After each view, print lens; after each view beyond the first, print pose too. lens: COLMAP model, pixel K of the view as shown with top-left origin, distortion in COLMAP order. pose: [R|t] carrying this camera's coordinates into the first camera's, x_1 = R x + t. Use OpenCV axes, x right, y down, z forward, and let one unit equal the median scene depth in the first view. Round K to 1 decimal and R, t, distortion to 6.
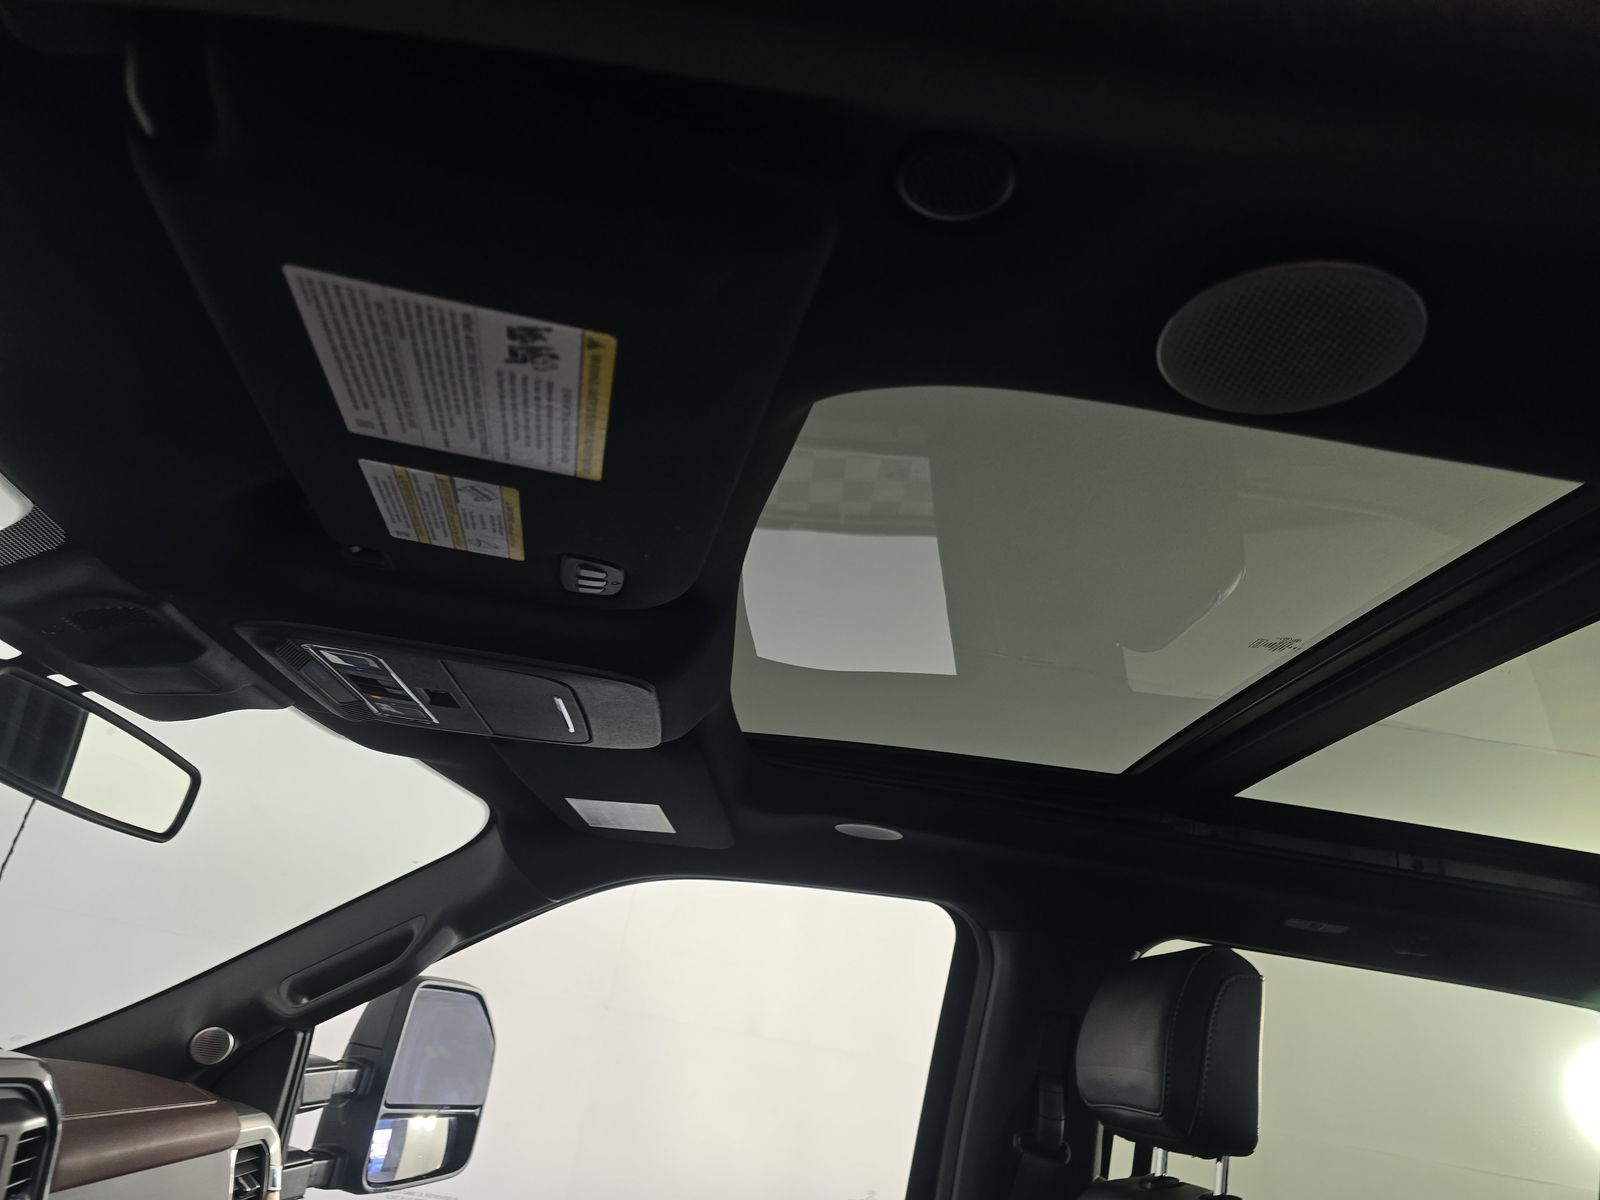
lens RADIAL K [[1086.6, 0, 799.8], [0, 1086.6, 604.5], [0, 0, 1]] dist [0.032337, -0.032020]
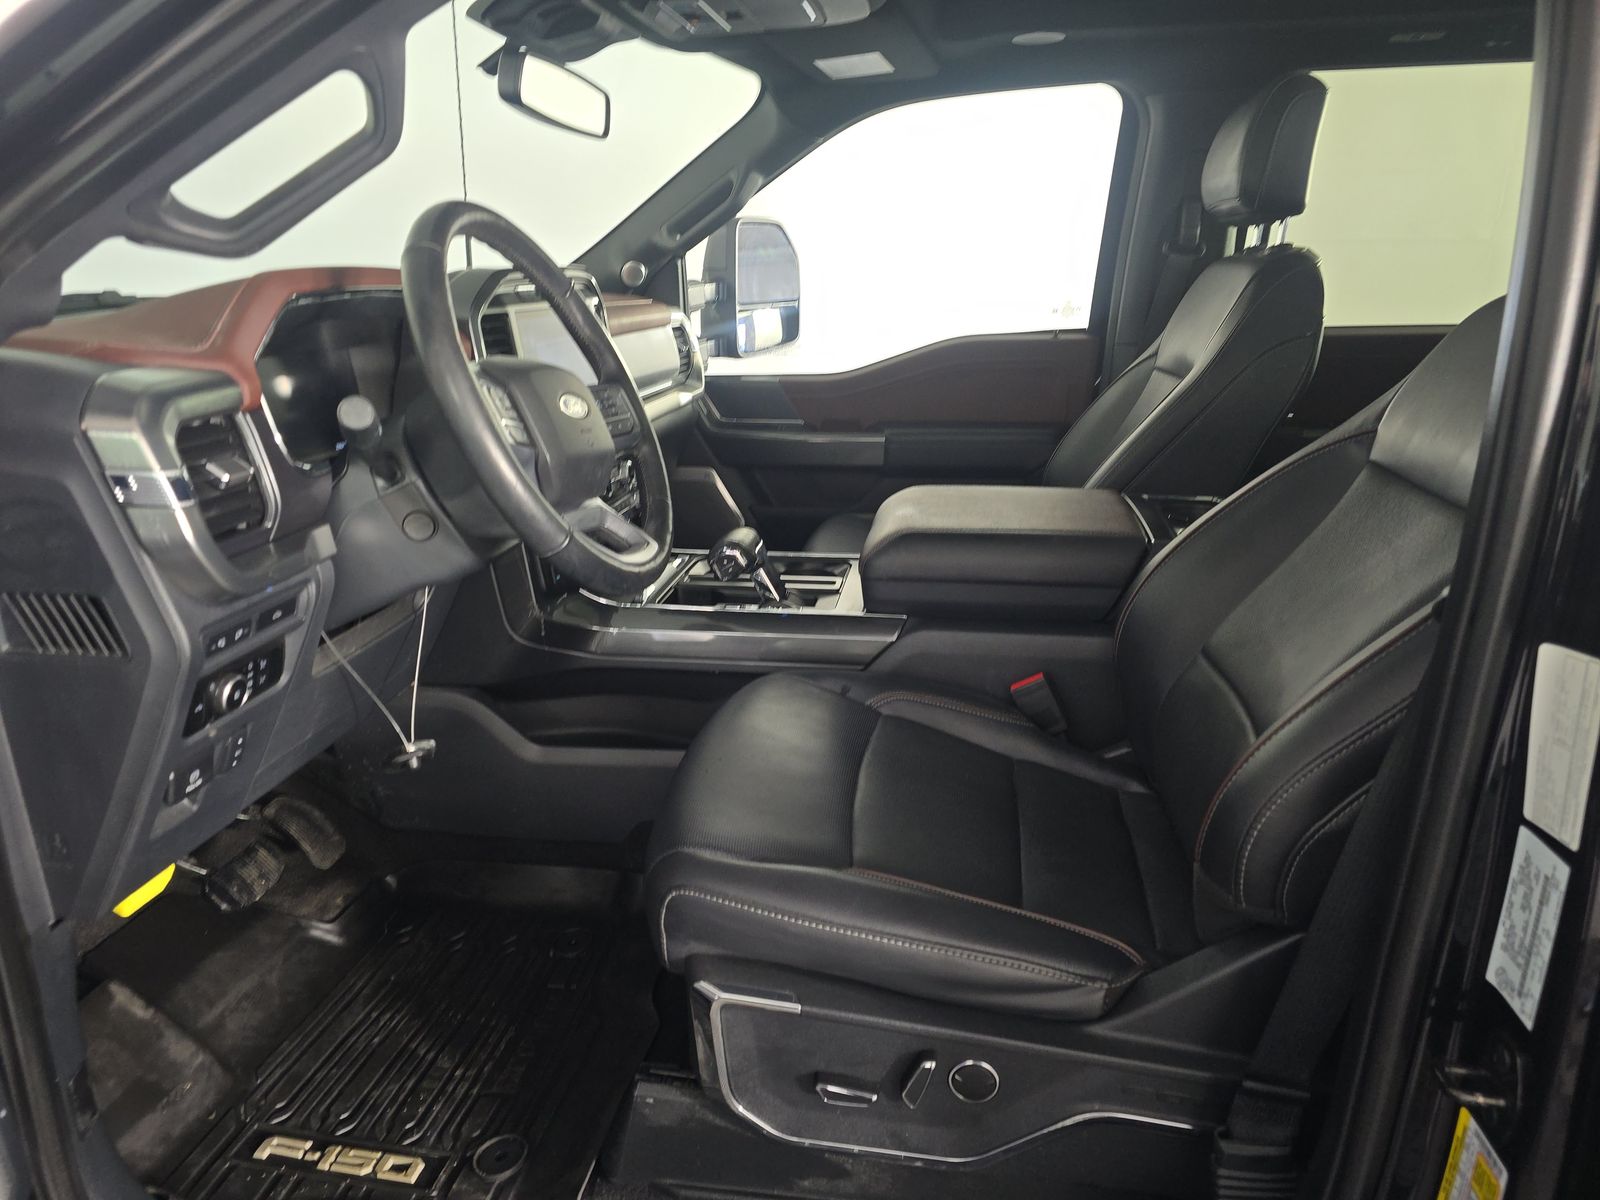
lens RADIAL K [[1086.6, 0, 799.1], [0, 1086.6, 607.3], [0, 0, 1]] dist [0.032337, -0.032020]
pose [[0.961073, -0.083146, -0.263487, 0.074707], [0.228657, 0.774672, 0.589575, -0.102067], [0.155095, -0.626873, 0.763528, -0.475831]]
